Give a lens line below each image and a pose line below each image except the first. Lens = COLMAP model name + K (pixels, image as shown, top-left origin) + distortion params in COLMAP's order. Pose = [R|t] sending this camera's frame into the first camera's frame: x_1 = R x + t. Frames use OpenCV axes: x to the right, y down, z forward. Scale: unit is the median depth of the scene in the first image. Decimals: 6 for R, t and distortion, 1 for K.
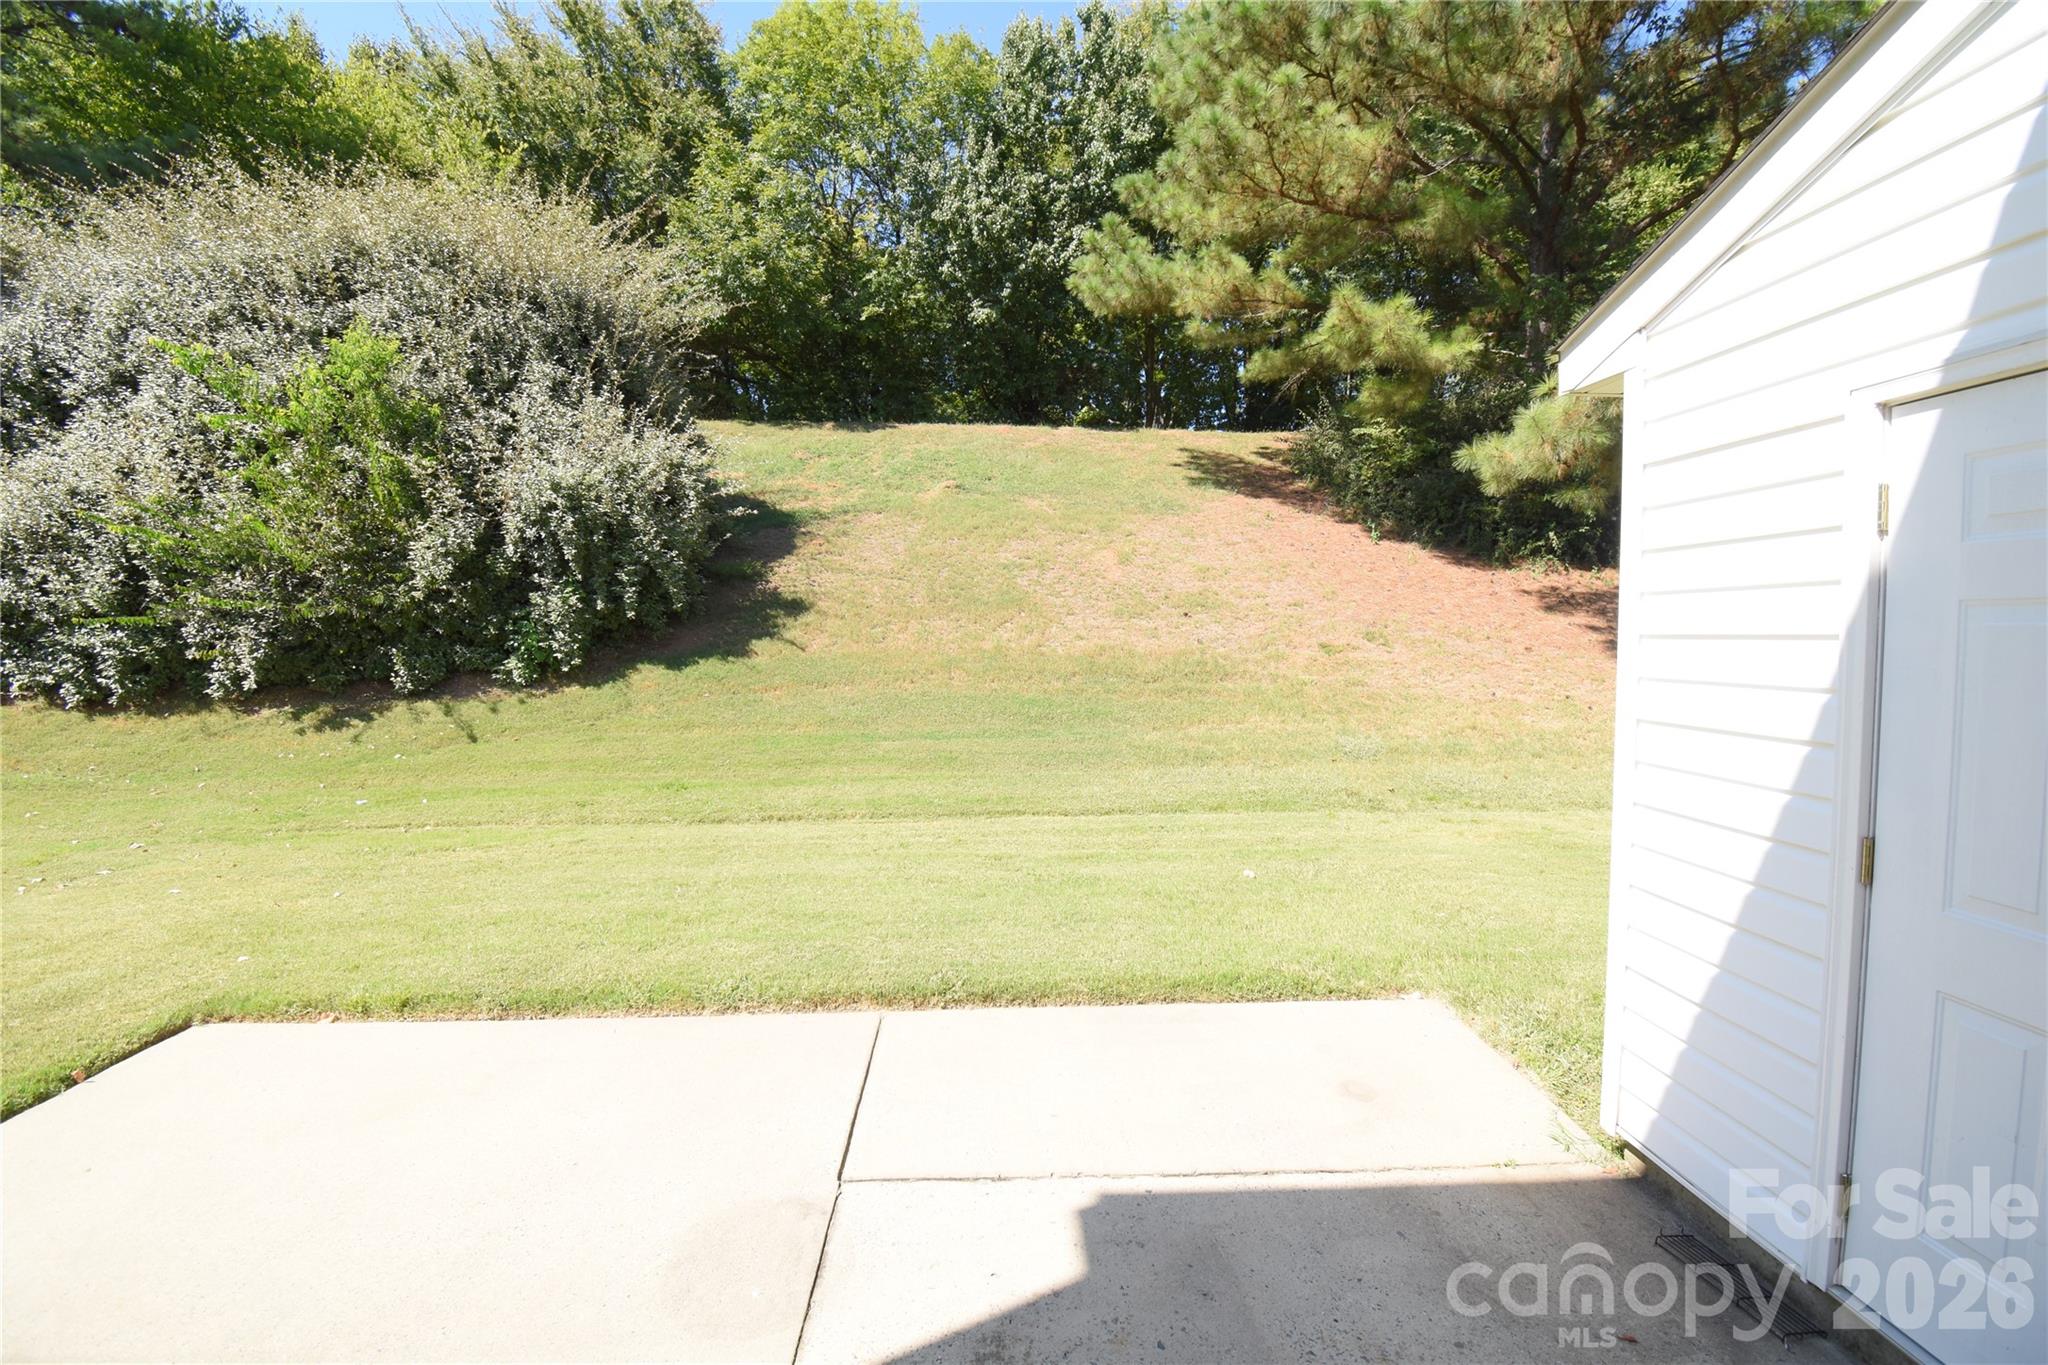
lens RADIAL K [[903.2, 0, 1025.4], [0, 903.2, 676.5], [0, 0, 1]] dist [0.022734, -0.027464]
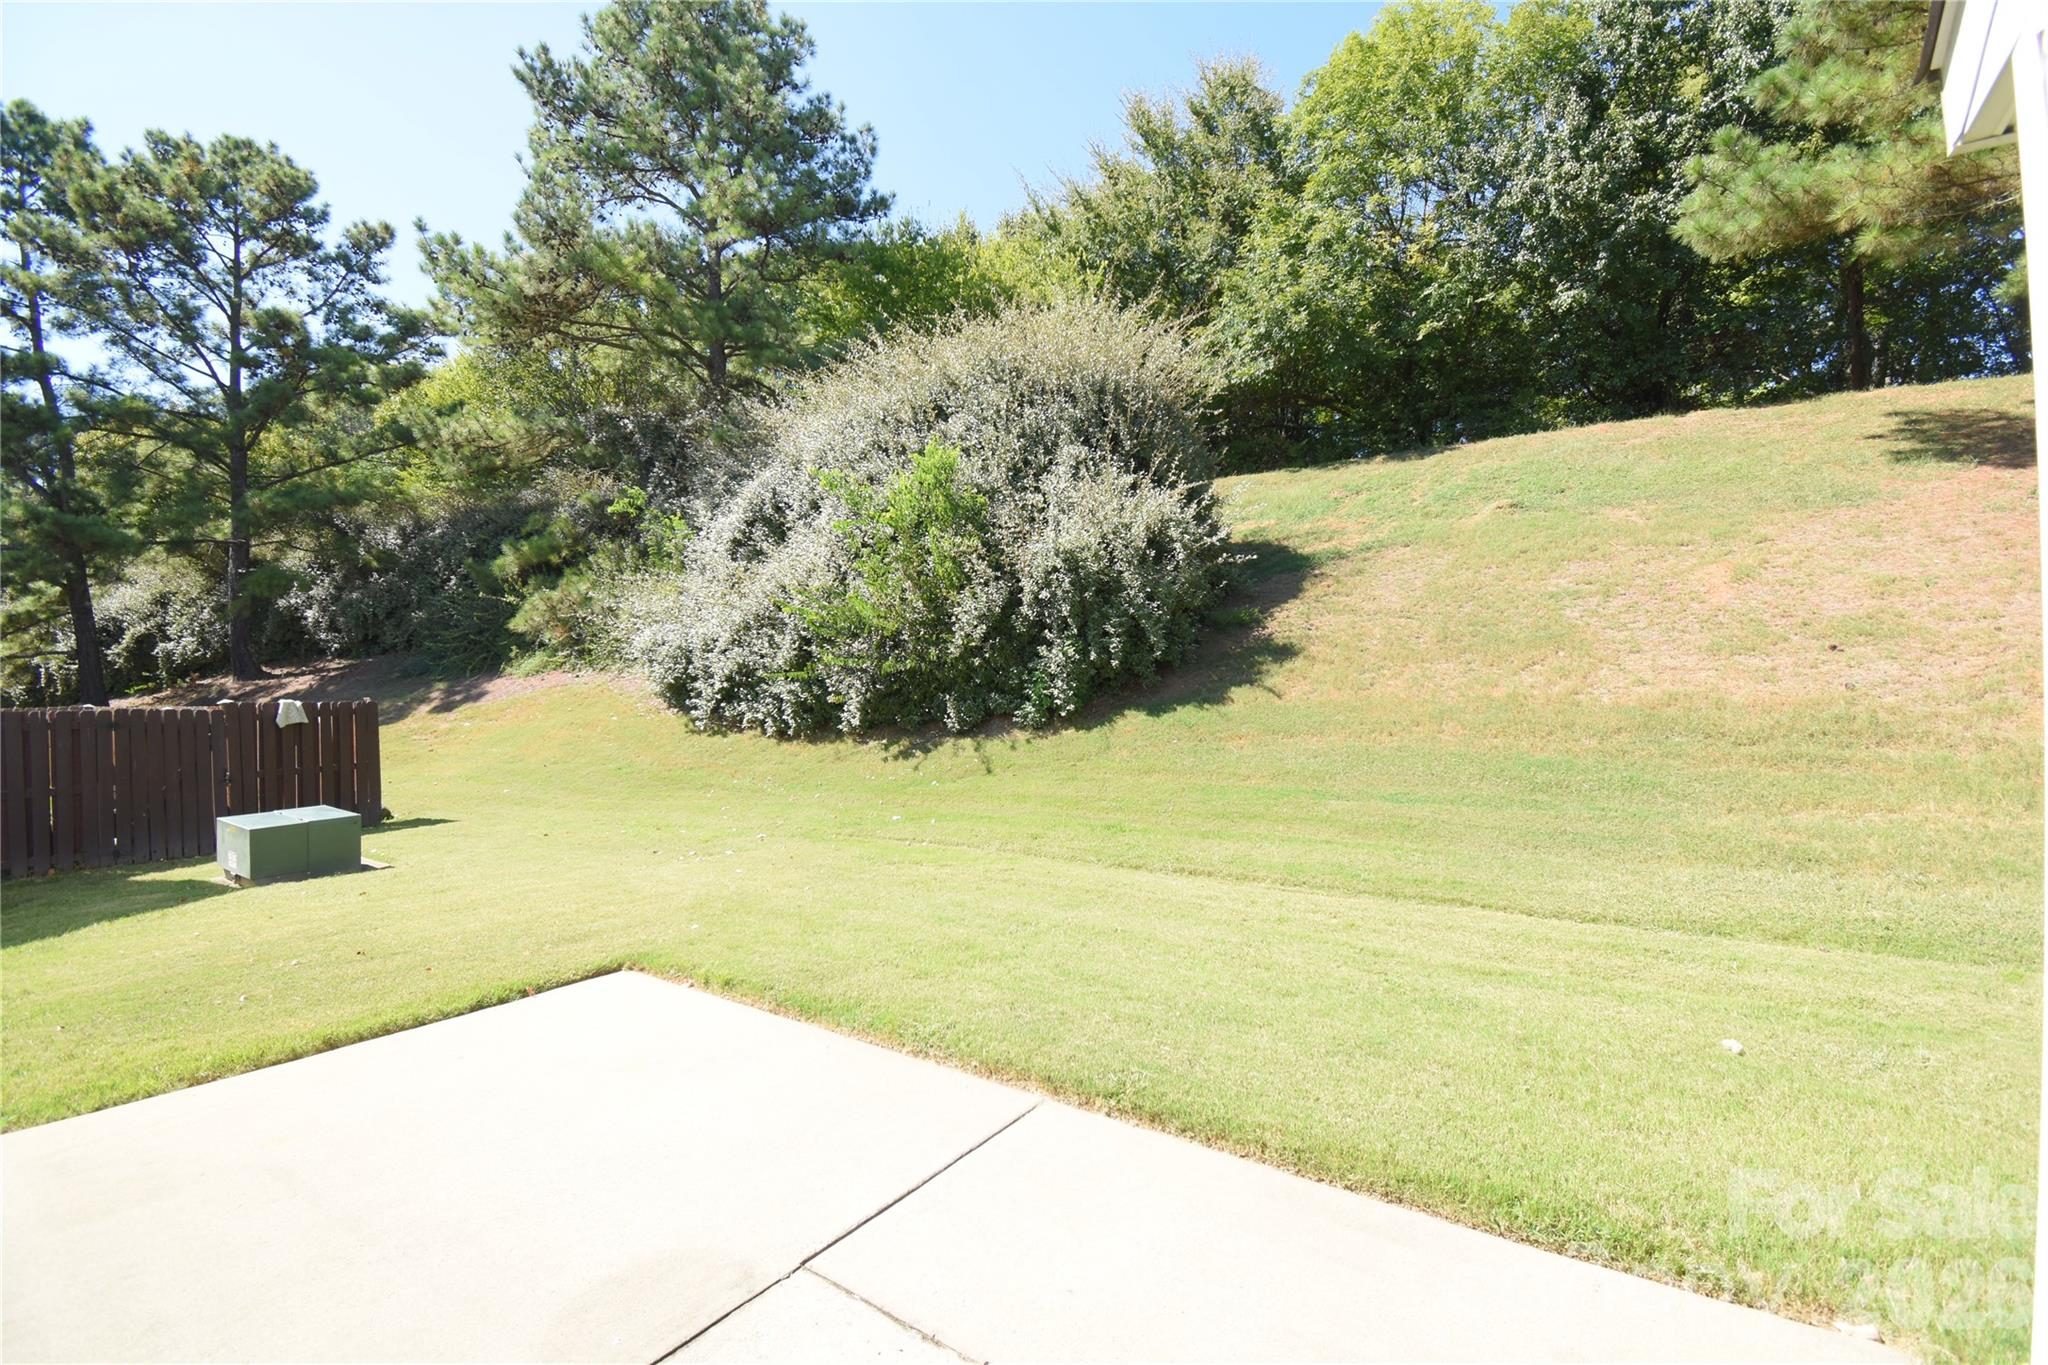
lens RADIAL K [[903.2, 0, 1025.4], [0, 903.2, 676.5], [0, 0, 1]] dist [0.022734, -0.027464]
pose [[0.785361, -0.011460, -0.618932, 0.121825], [-0.022508, 0.998639, -0.047051, -0.000748], [0.618628, 0.050882, 0.784034, 0.084979]]
